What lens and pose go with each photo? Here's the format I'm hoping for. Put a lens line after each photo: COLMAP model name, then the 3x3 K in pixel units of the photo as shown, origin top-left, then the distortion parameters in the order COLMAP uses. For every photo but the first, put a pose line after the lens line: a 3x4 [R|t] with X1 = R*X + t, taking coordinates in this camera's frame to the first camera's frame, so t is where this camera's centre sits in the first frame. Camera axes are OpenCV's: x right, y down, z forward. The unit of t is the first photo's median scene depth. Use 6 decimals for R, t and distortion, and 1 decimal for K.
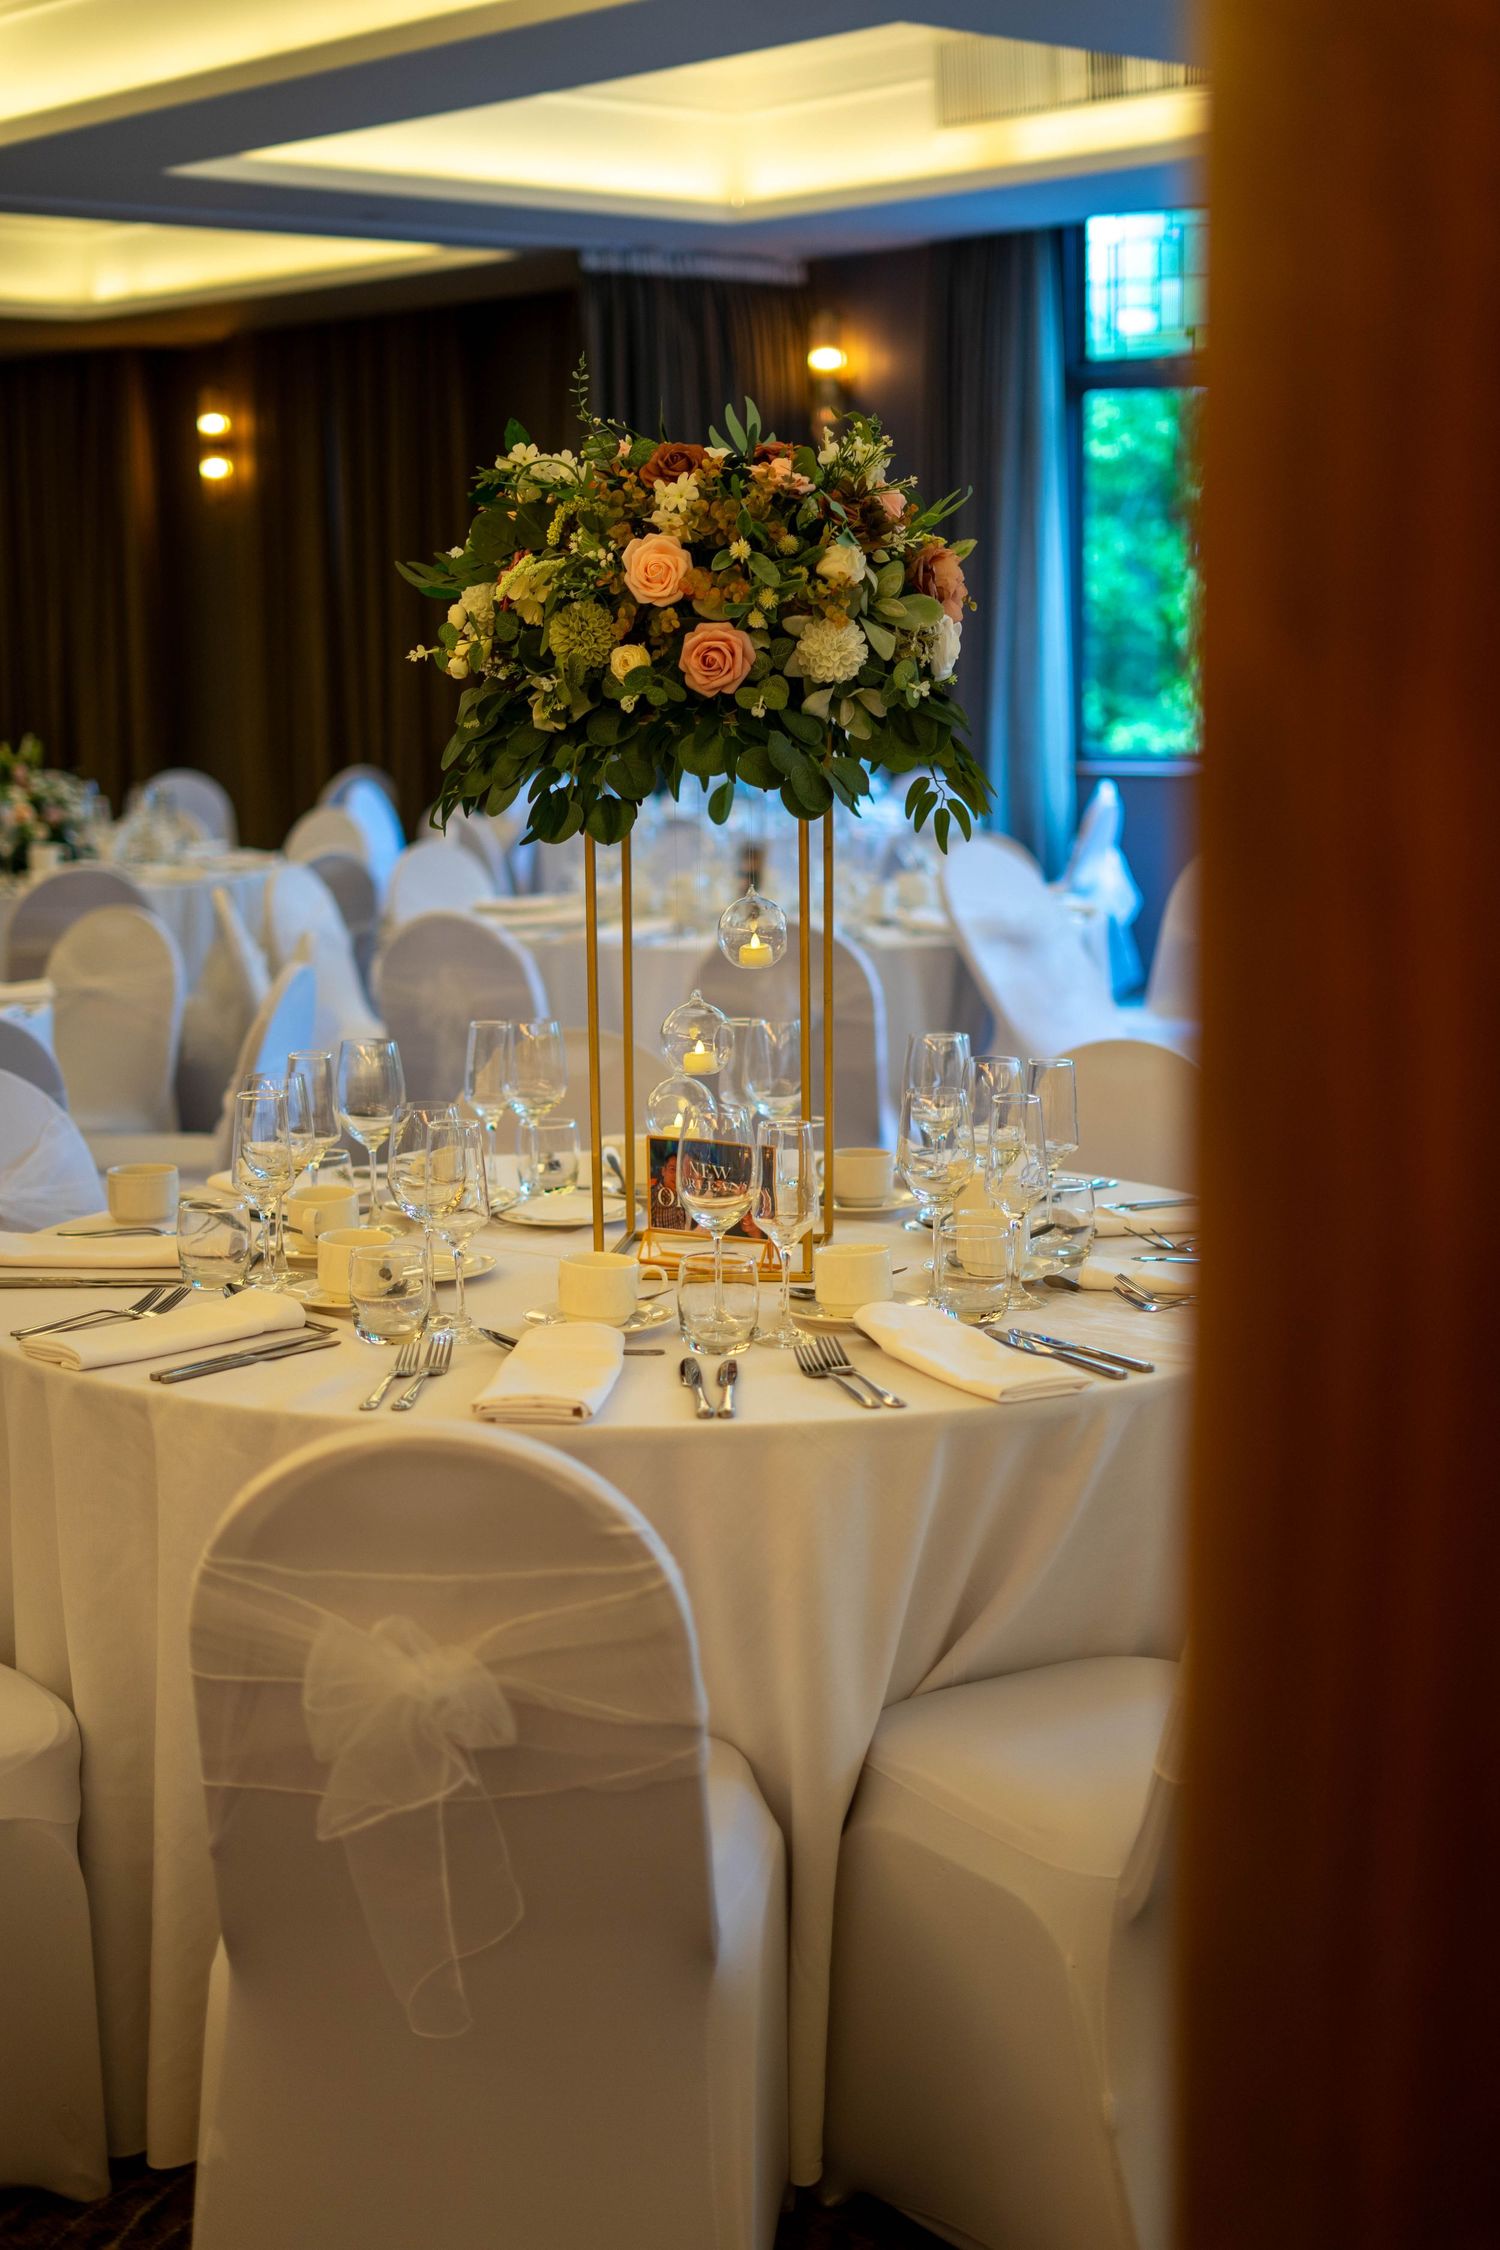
lens RADIAL K [[3303.8, 0, 750.0], [0, 3303.8, 1125.0], [0, 0, 1]] dist [-0.022242, -0.102747]
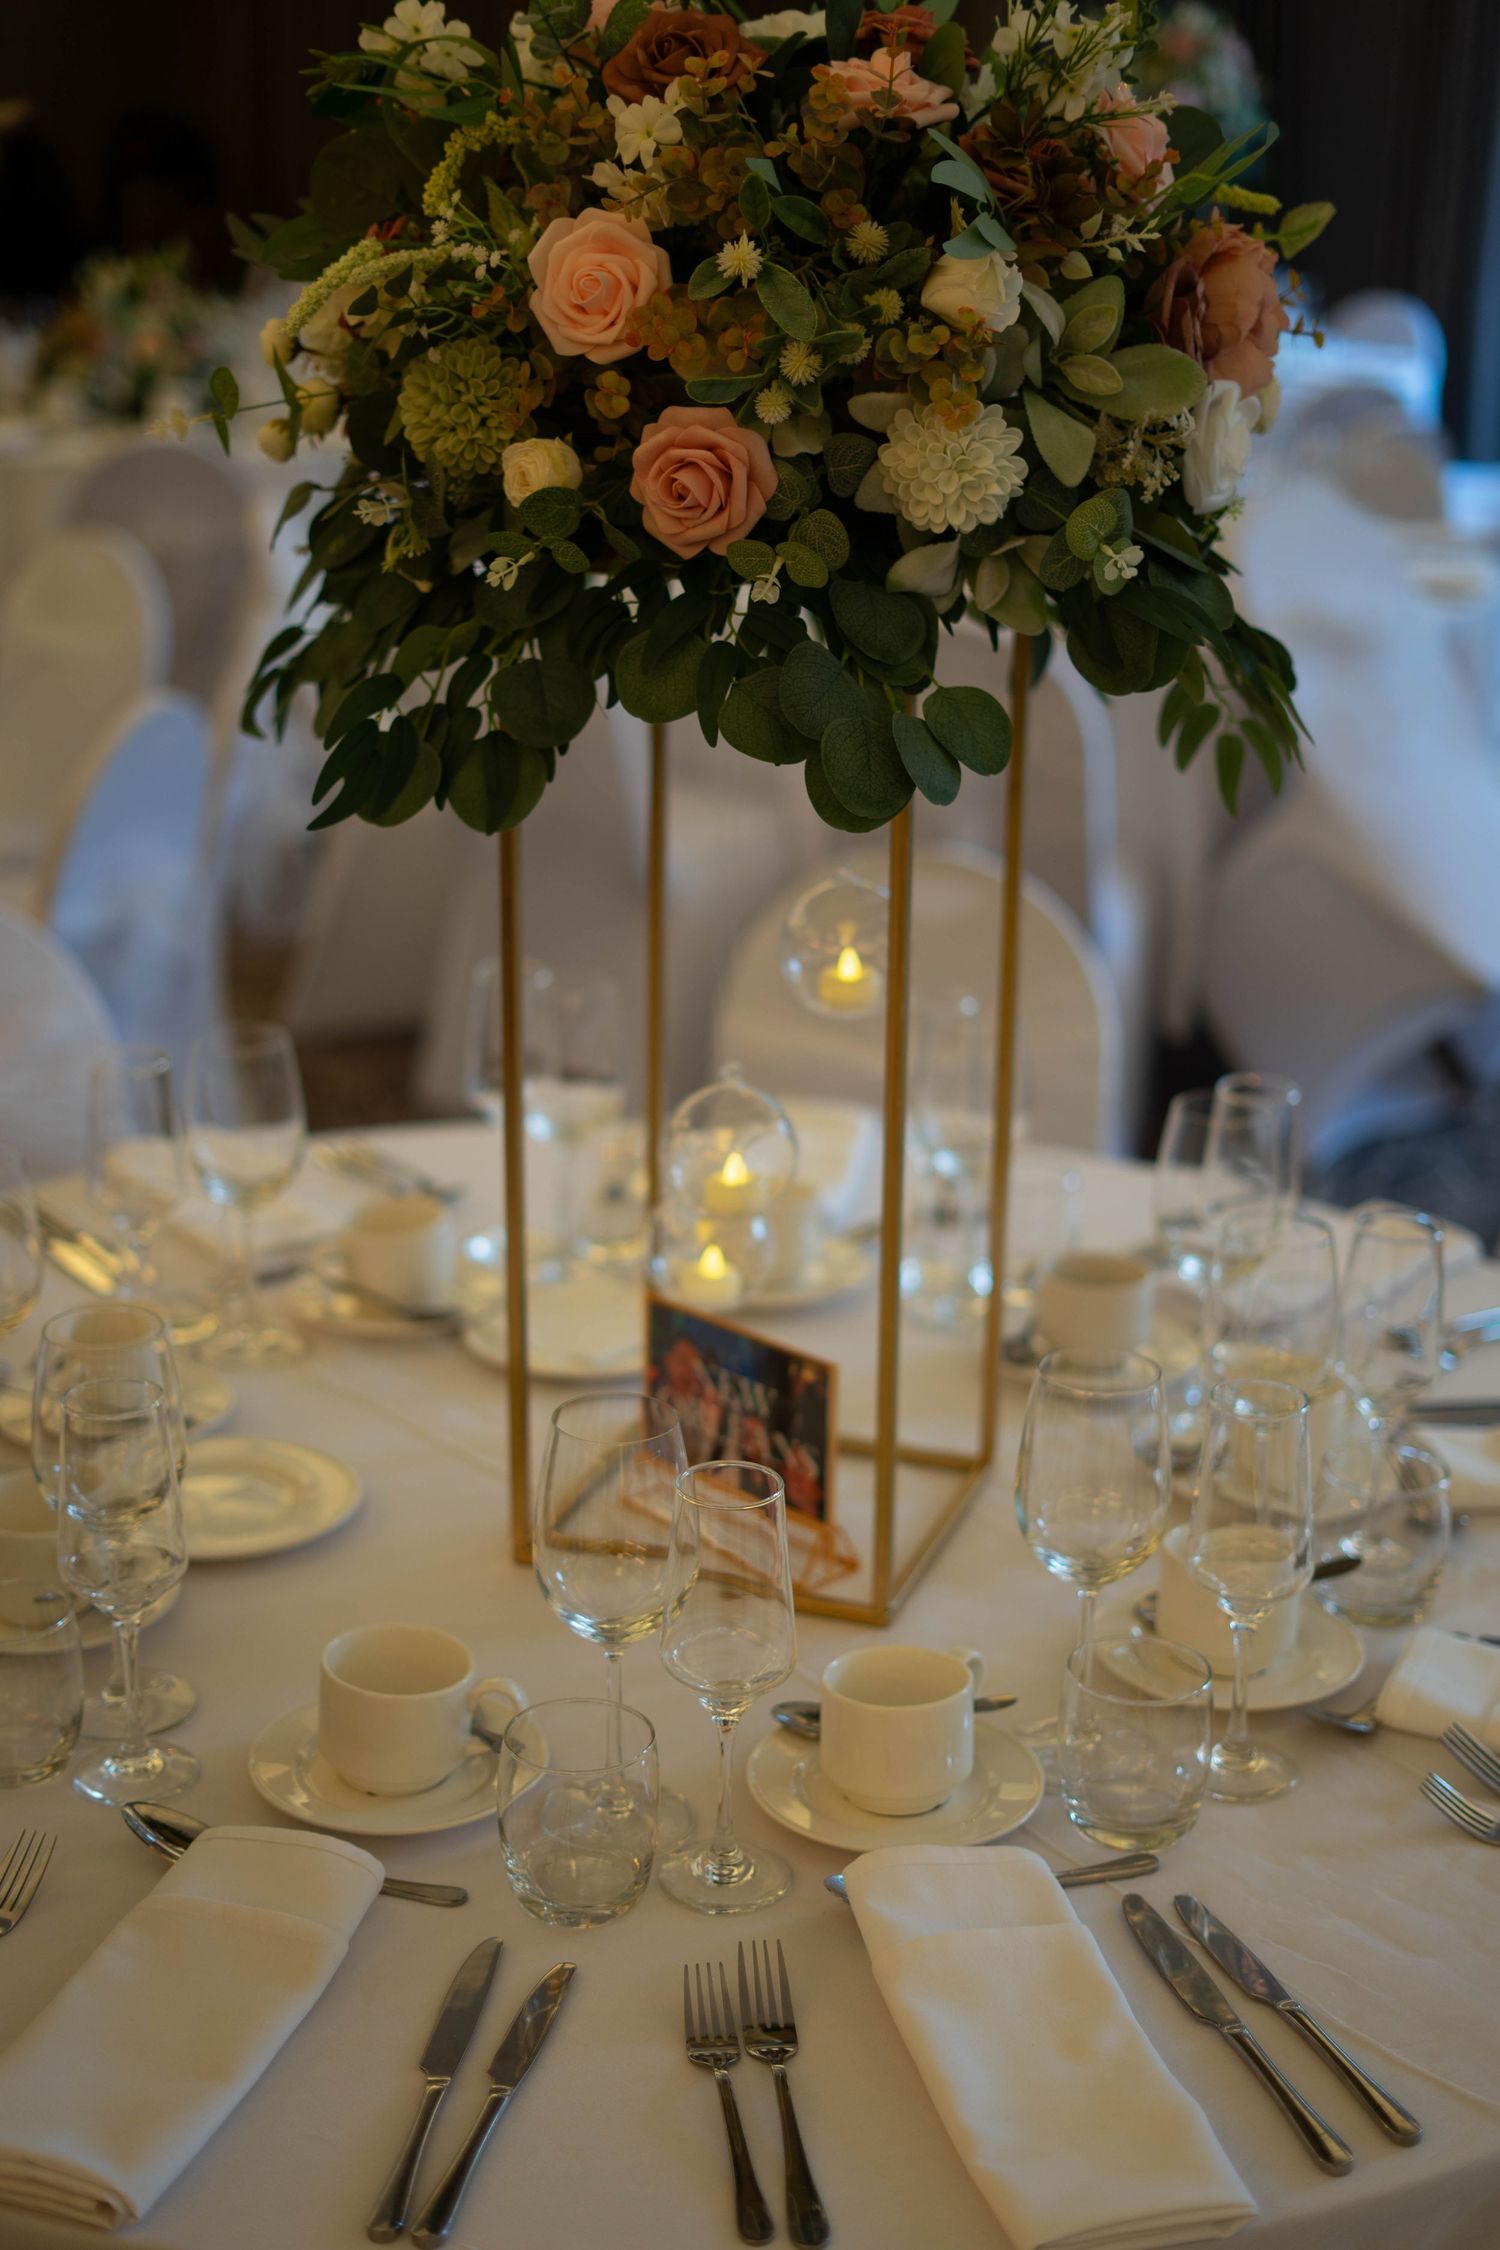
lens RADIAL K [[3303.8, 0, 750.0], [0, 3303.8, 1125.0], [0, 0, 1]] dist [-0.022242, -0.102747]
pose [[0.975405, 0.089368, -0.201490, 0.102922], [-0.054115, 0.983235, 0.174129, -0.132118], [0.213674, -0.158943, 0.963888, 0.514400]]
